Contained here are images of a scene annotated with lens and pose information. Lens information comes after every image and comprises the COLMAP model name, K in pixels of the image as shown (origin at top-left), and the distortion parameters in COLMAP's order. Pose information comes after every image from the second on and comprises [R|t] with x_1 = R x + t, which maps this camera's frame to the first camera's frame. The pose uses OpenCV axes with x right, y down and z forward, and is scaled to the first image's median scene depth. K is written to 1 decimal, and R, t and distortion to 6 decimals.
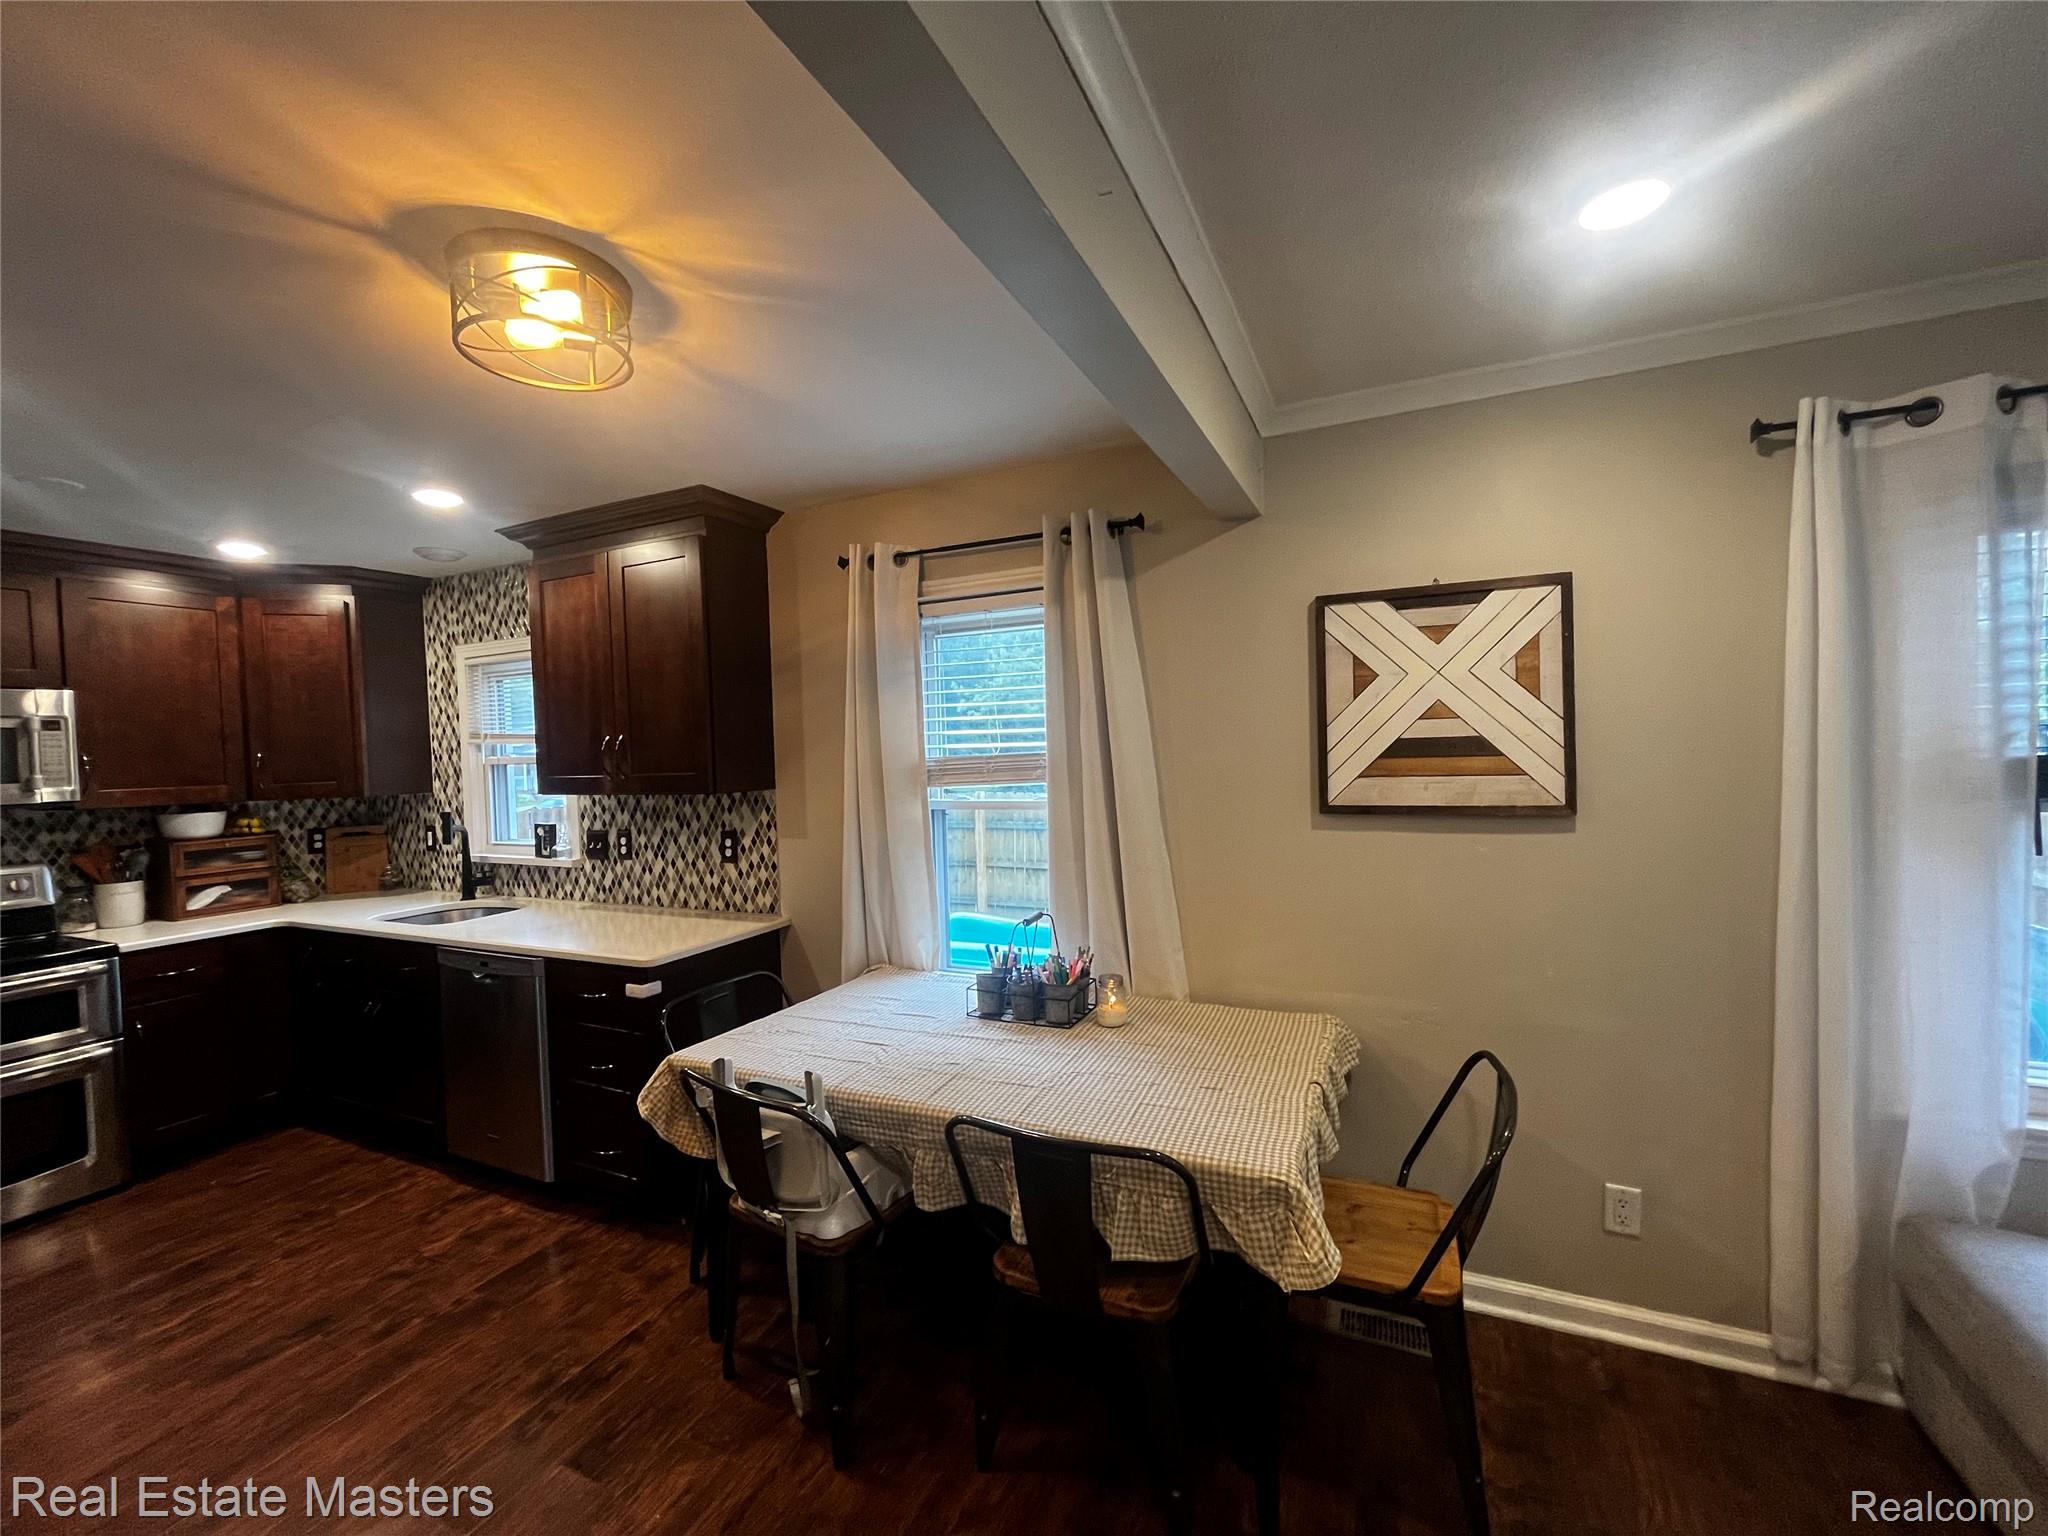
lens RADIAL K [[829.0, 0, 1016.3], [0, 829.0, 769.7], [0, 0, 1]] dist [-0.001086, -0.000173]
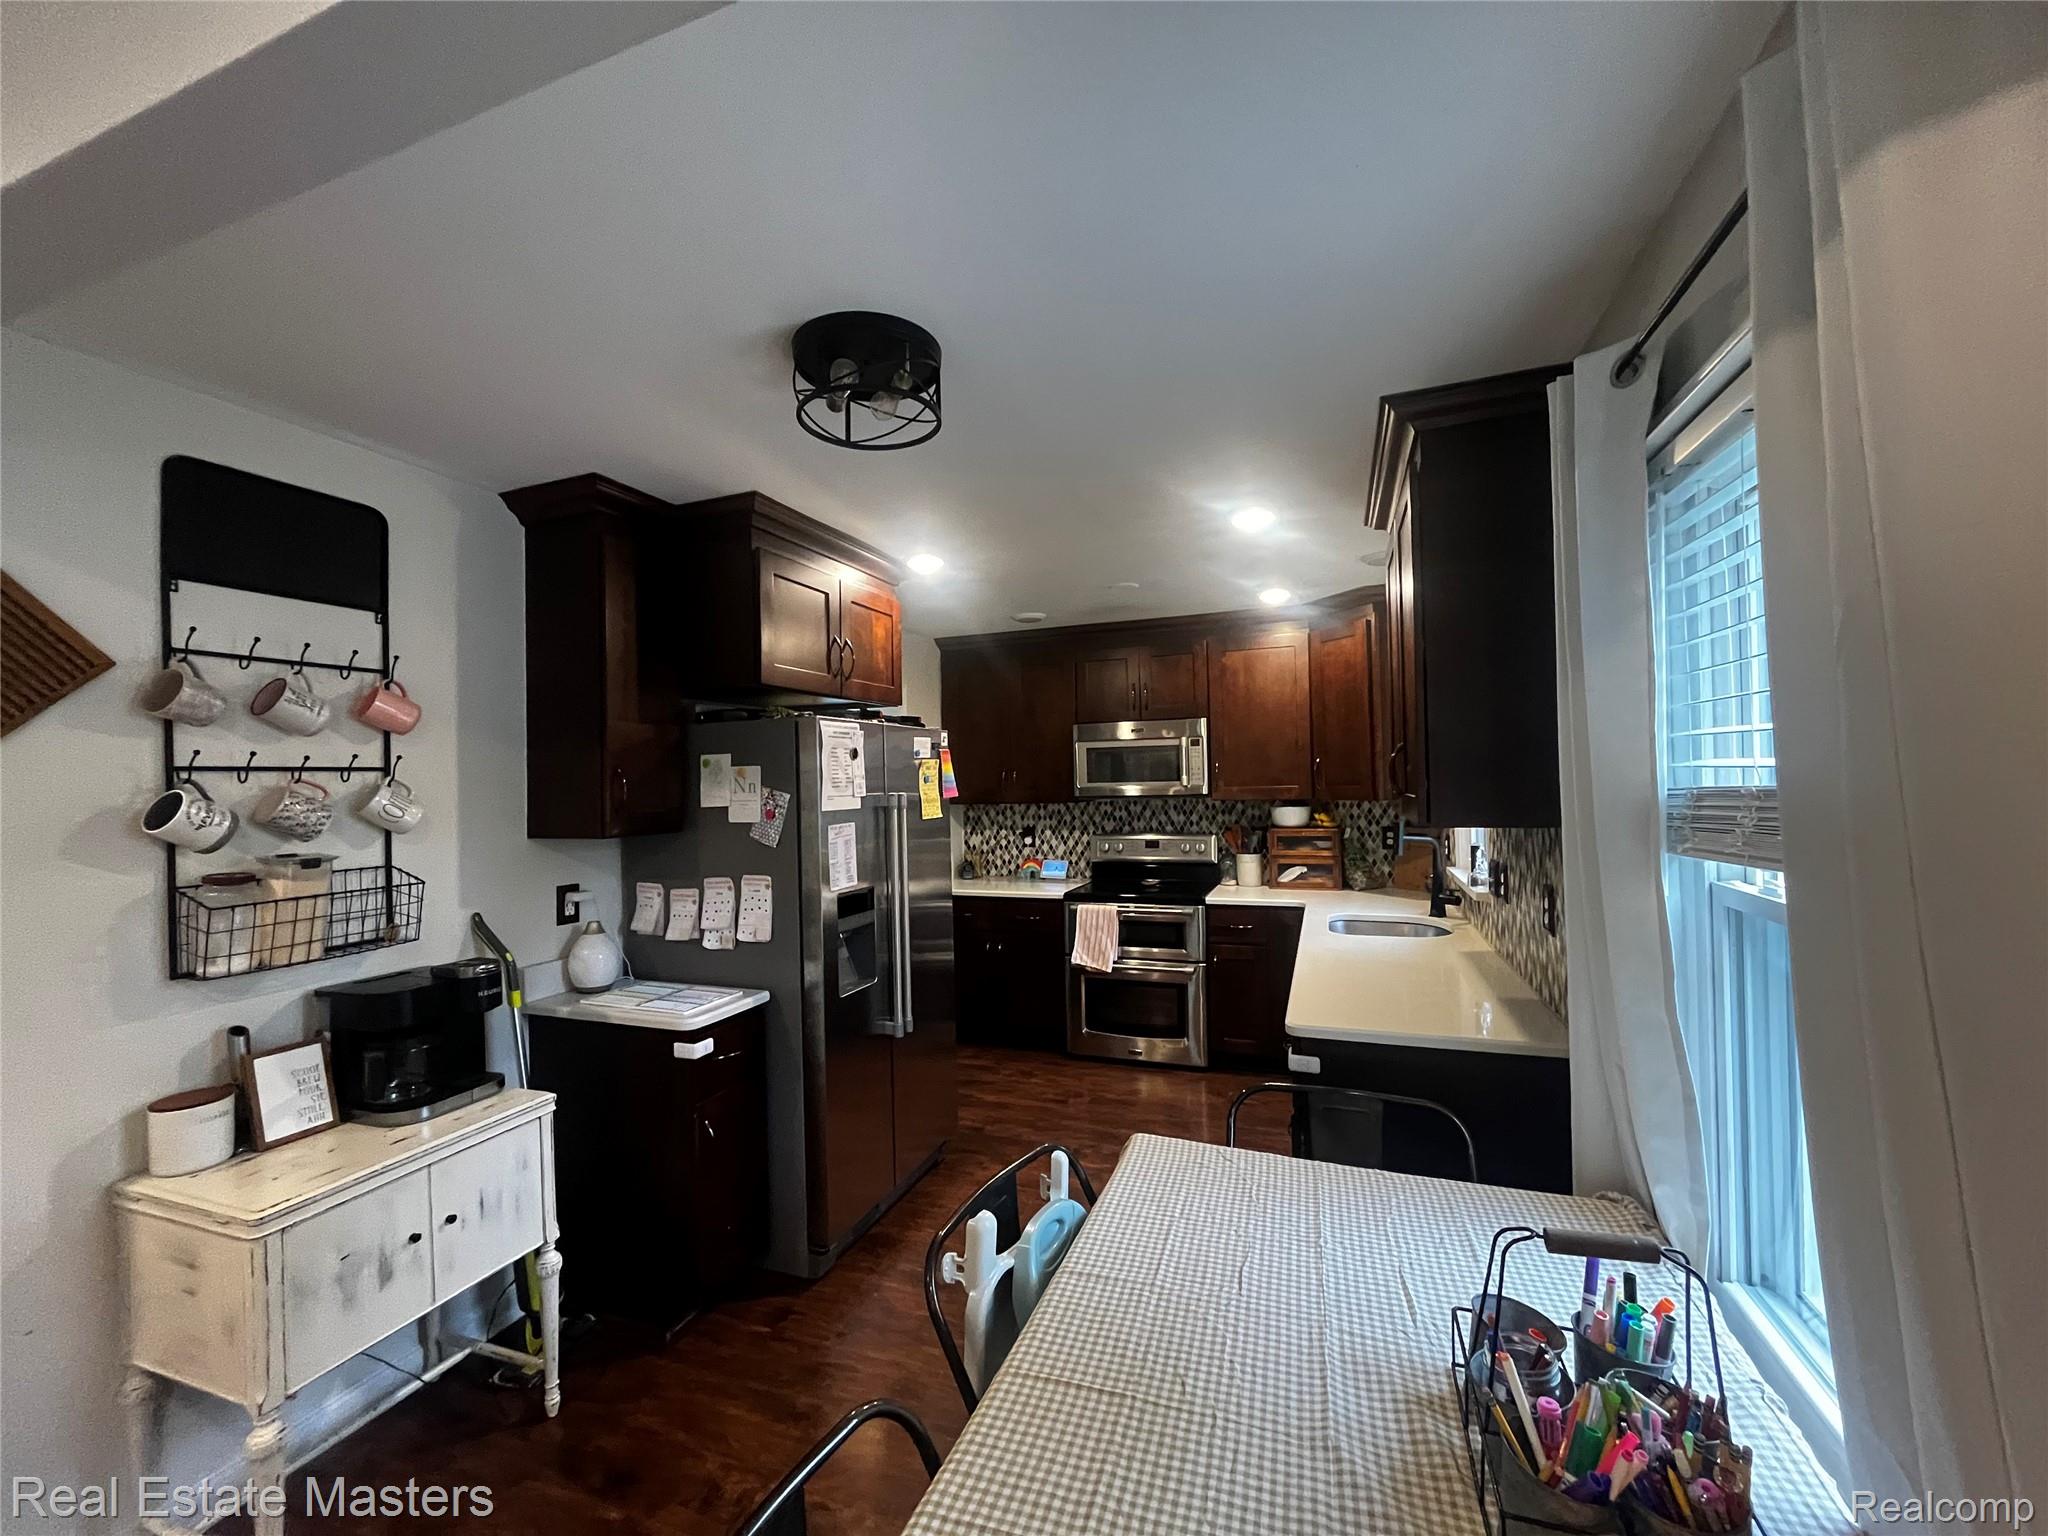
lens RADIAL K [[829.0, 0, 1007.9], [0, 829.0, 774.2], [0, 0, 1]] dist [-0.001086, -0.000173]
pose [[0.081594, 0.020726, -0.996450, 0.315326], [-0.006054, 0.999776, 0.020300, -0.027284], [0.996647, 0.004376, 0.081701, 0.604493]]
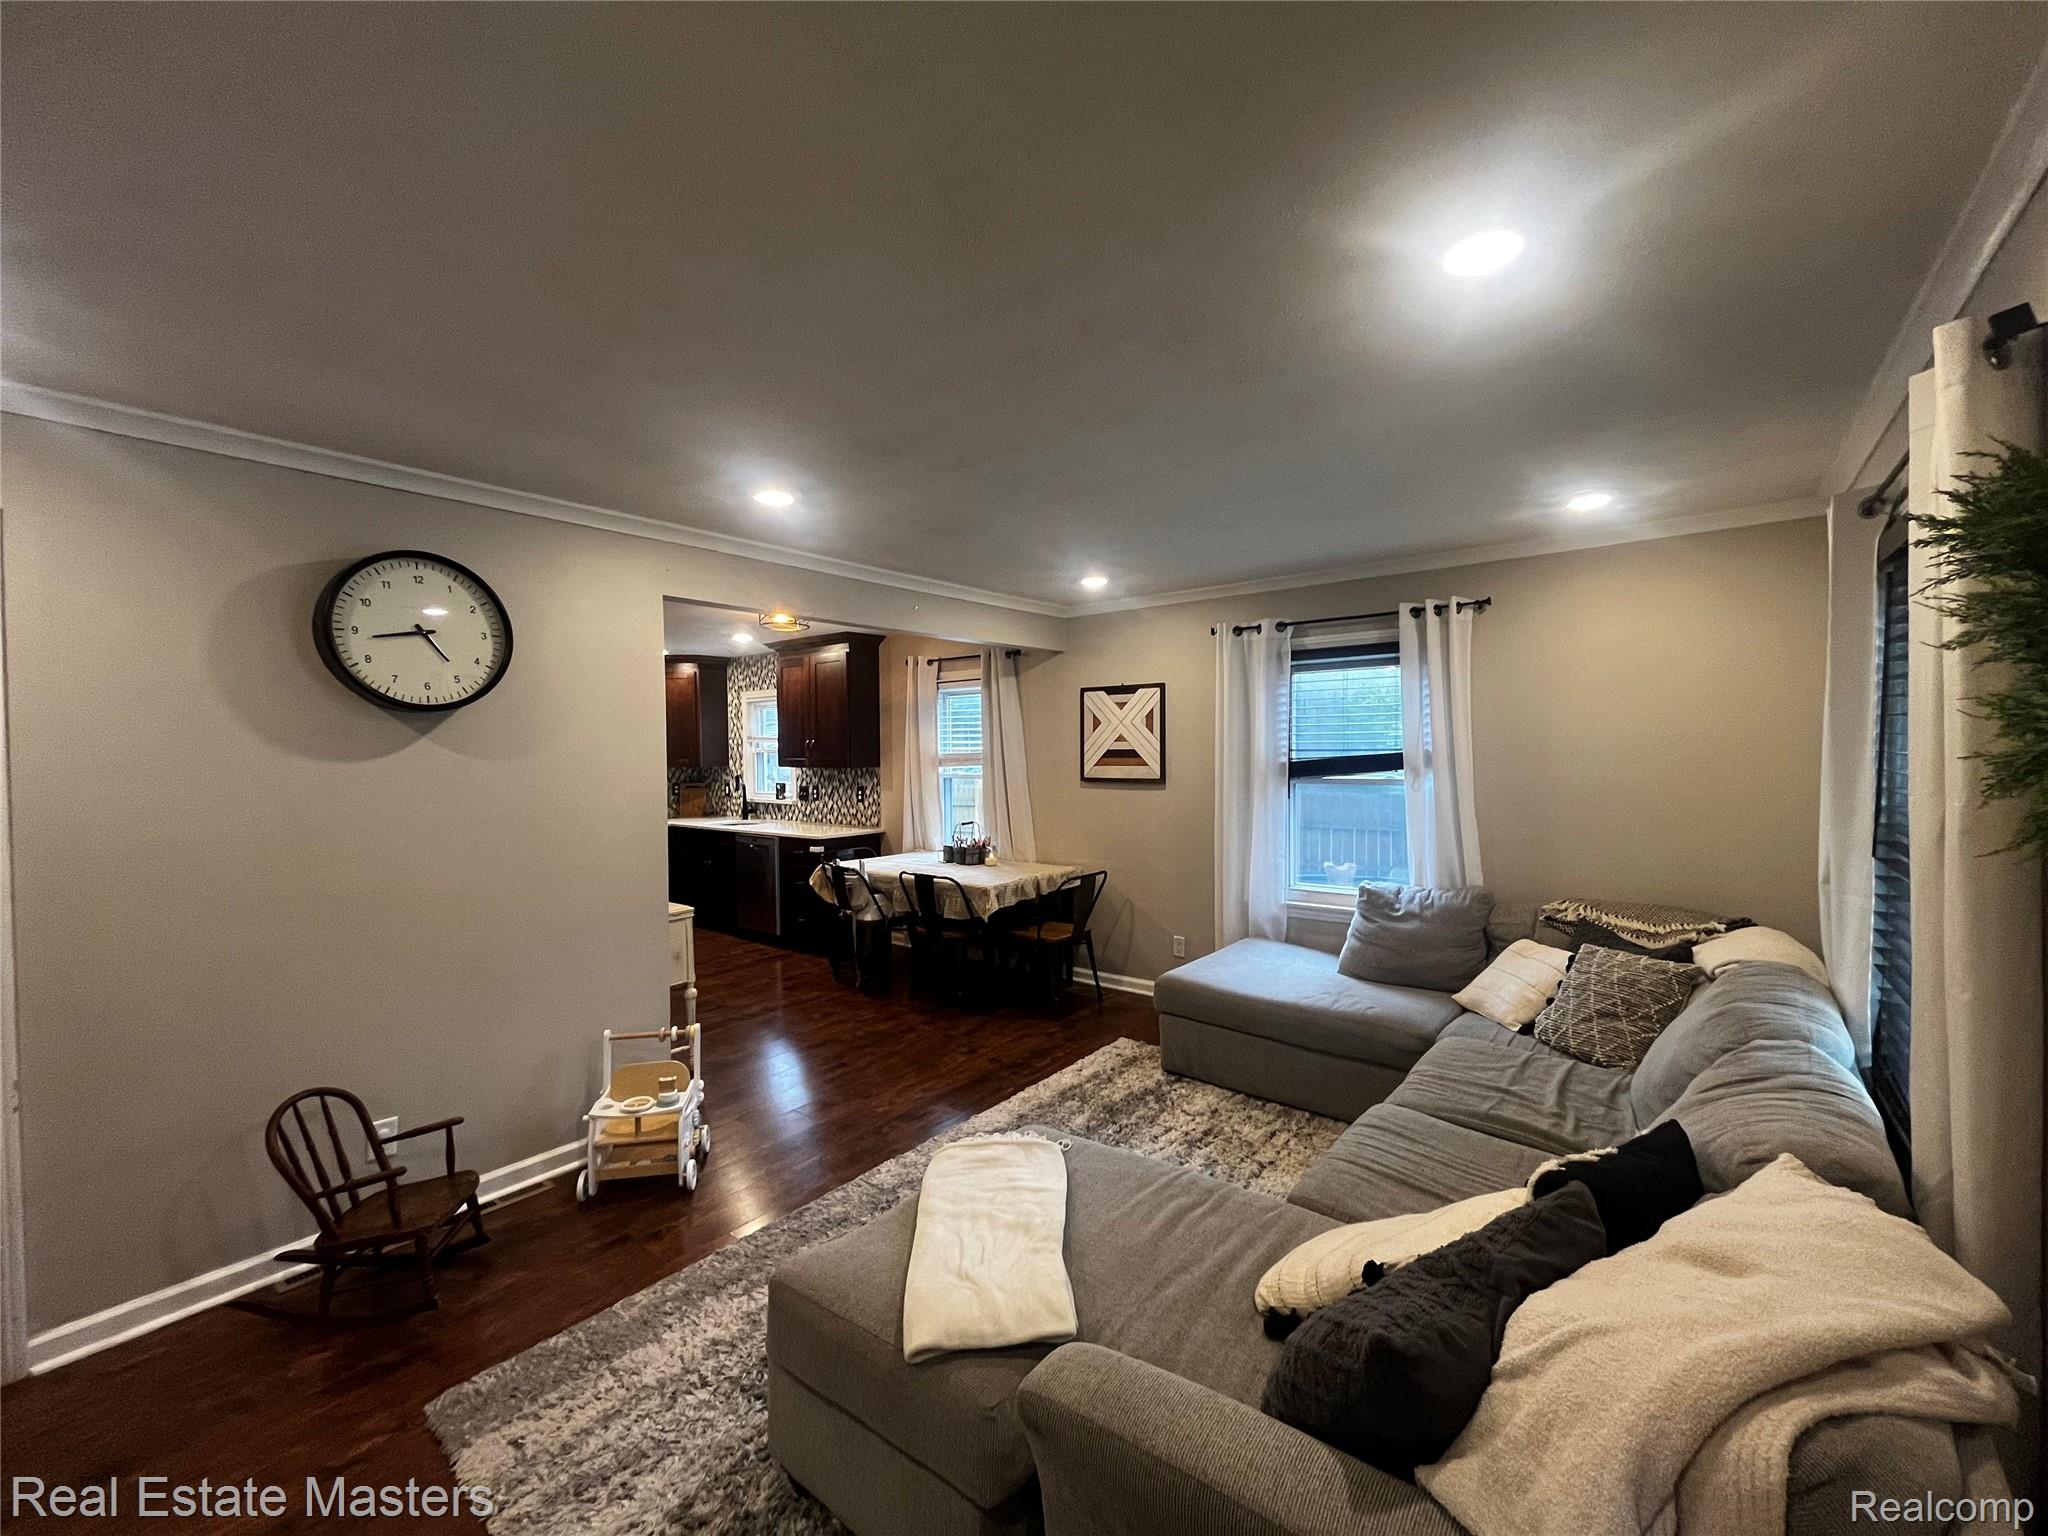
lens RADIAL K [[829.0, 0, 1015.0], [0, 829.0, 767.5], [0, 0, 1]] dist [-0.001086, -0.000173]
pose [[0.970383, 0.025062, -0.240270, 0.613370], [-0.024873, 0.999683, 0.003817, 0.008943], [0.240289, 0.002272, 0.970699, -1.075028]]
